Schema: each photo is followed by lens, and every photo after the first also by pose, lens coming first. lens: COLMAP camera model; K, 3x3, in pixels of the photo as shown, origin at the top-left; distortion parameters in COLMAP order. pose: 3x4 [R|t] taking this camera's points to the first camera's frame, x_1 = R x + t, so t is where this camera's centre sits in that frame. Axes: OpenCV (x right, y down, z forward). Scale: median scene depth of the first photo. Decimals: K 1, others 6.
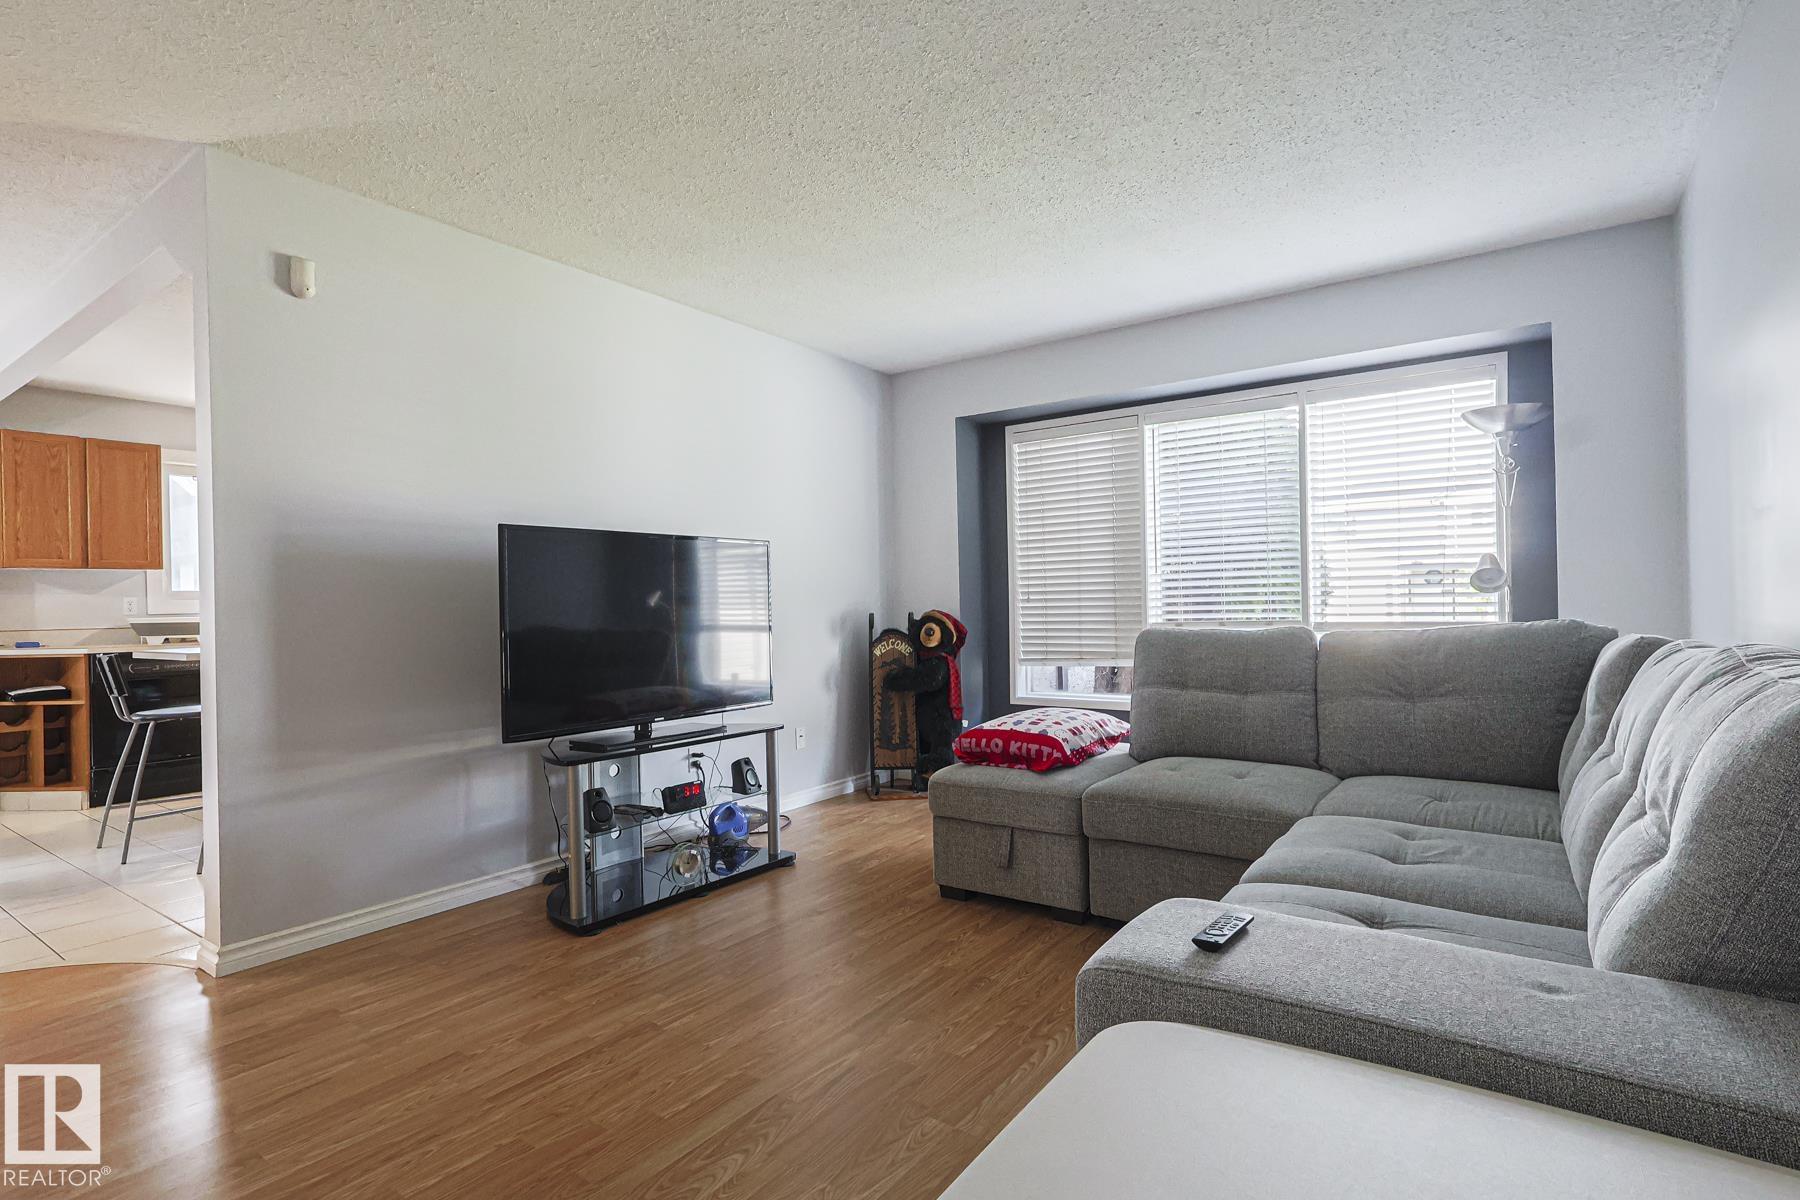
lens RADIAL K [[898.0, 0, 896.6], [0, 898.0, 604.9], [0, 0, 1]] dist [-0.002449, 0.000741]
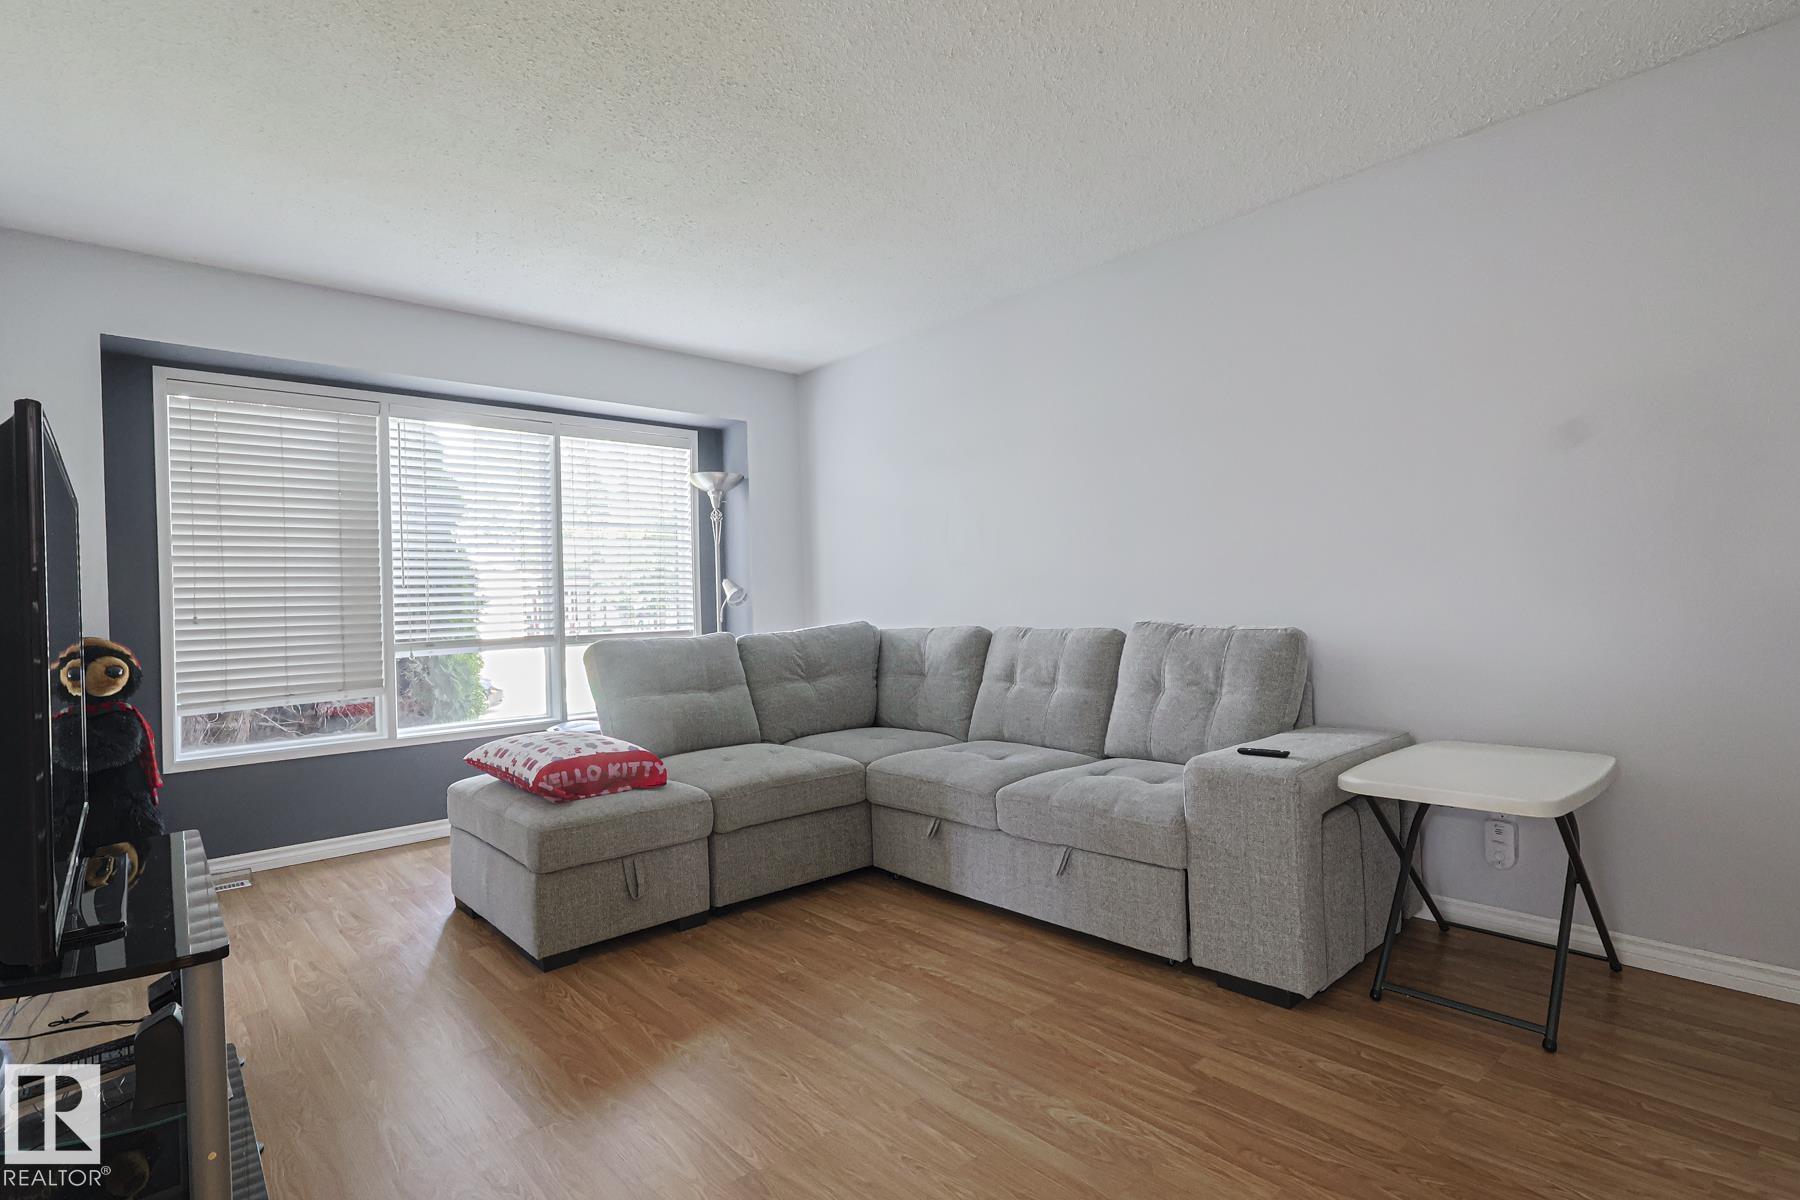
lens RADIAL K [[898.0, 0, 898.7], [0, 898.0, 597.8], [0, 0, 1]] dist [-0.002449, 0.000741]
pose [[0.204597, 0.018629, 0.978669, -0.702756], [0.024531, 0.999407, -0.024153, 0.011990], [-0.978539, 0.028949, 0.204019, 0.517412]]
